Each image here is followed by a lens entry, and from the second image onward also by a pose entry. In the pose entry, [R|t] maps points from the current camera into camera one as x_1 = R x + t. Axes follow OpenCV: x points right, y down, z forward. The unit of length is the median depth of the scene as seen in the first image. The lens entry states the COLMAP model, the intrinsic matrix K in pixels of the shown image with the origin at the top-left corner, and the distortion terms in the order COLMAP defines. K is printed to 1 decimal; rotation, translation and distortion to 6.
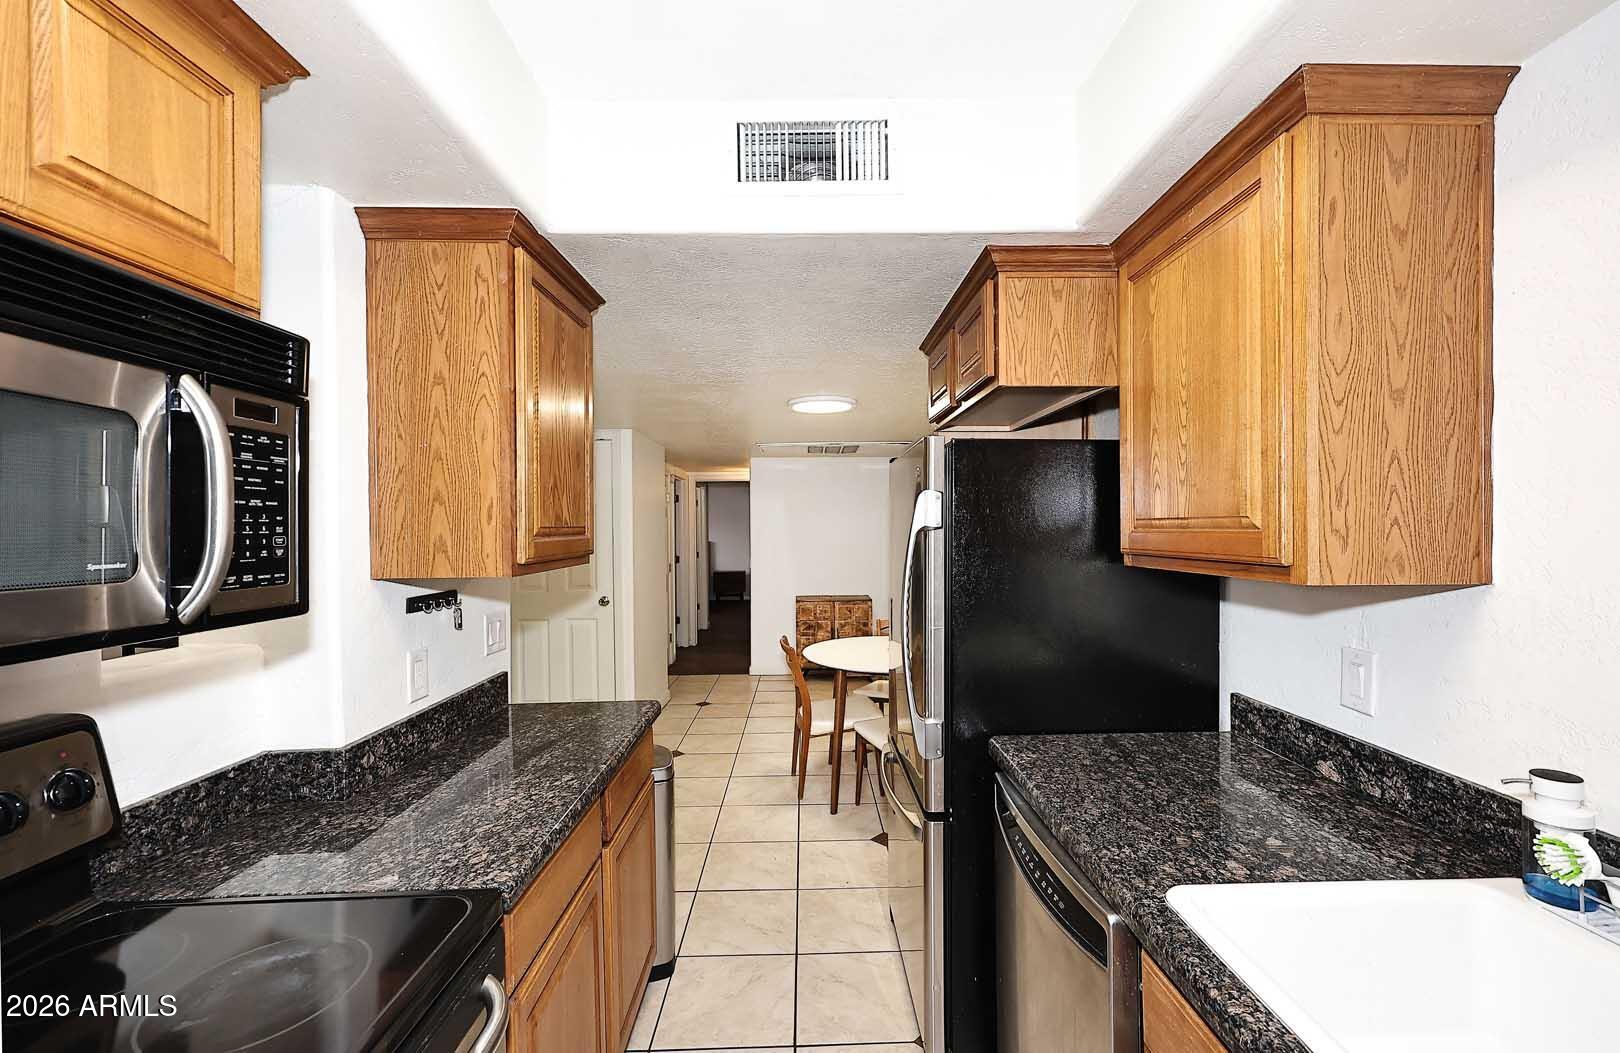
lens RADIAL K [[666.0, 0, 812.4], [0, 666.0, 526.8], [0, 0, 1]] dist [0.002080, 0.000135]
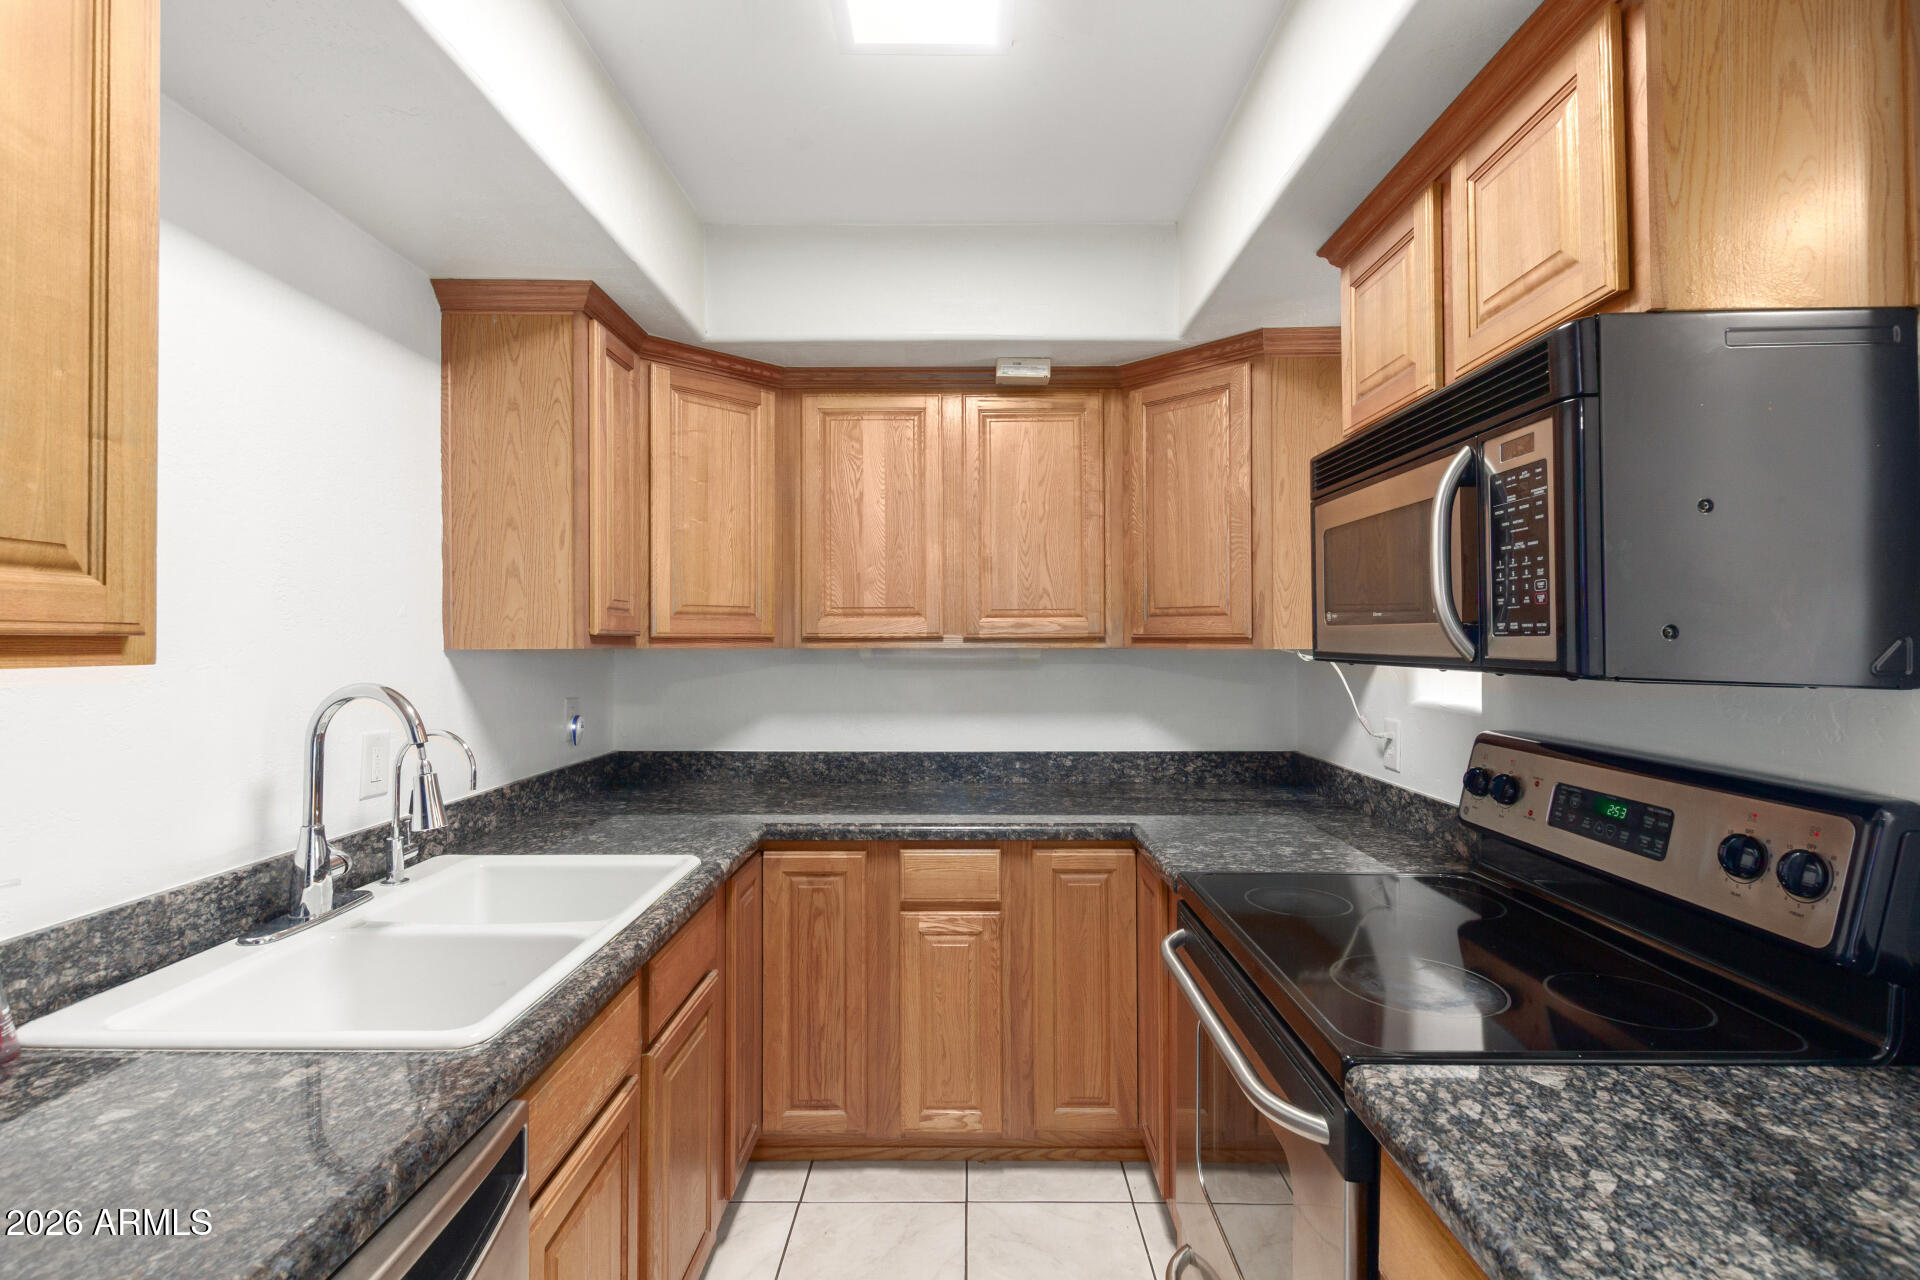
lens RADIAL K [[872.2, 0, 960.7], [0, 872.2, 641.2], [0, 0, 1]] dist [0.005098, -0.000605]
pose [[-0.999611, 0.011282, 0.025489, -0.078051], [0.011164, 0.999926, -0.004749, 0.089857], [-0.025541, -0.004463, -0.999664, 2.121498]]
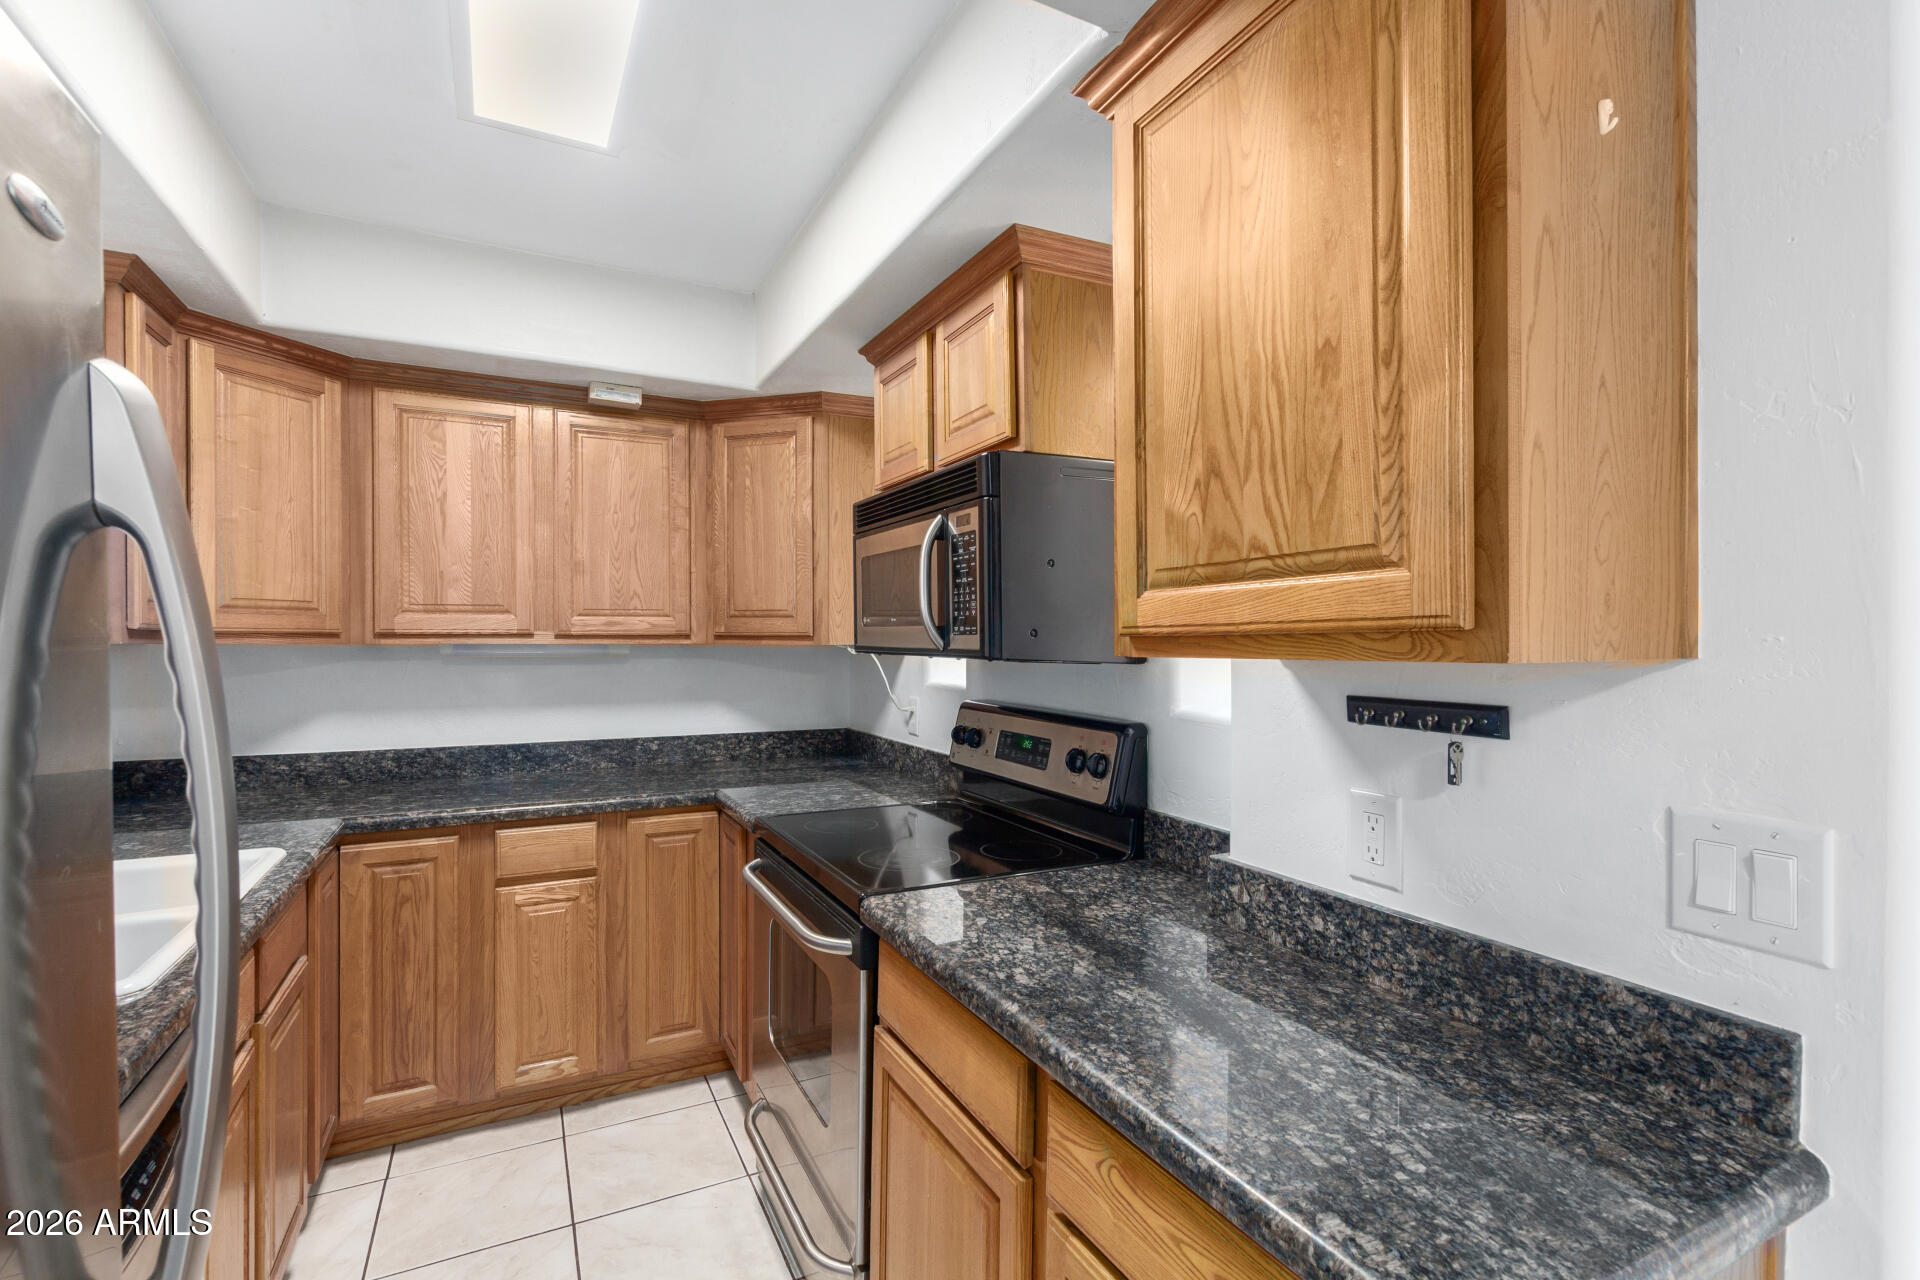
lens RADIAL K [[872.2, 0, 975.1], [0, 872.2, 641.4], [0, 0, 1]] dist [0.005098, -0.000605]
pose [[-0.890590, 0.009357, -0.454710, 0.057404], [0.009239, 0.999954, 0.002482, 0.095400], [0.454713, -0.001991, -0.890636, 2.654545]]
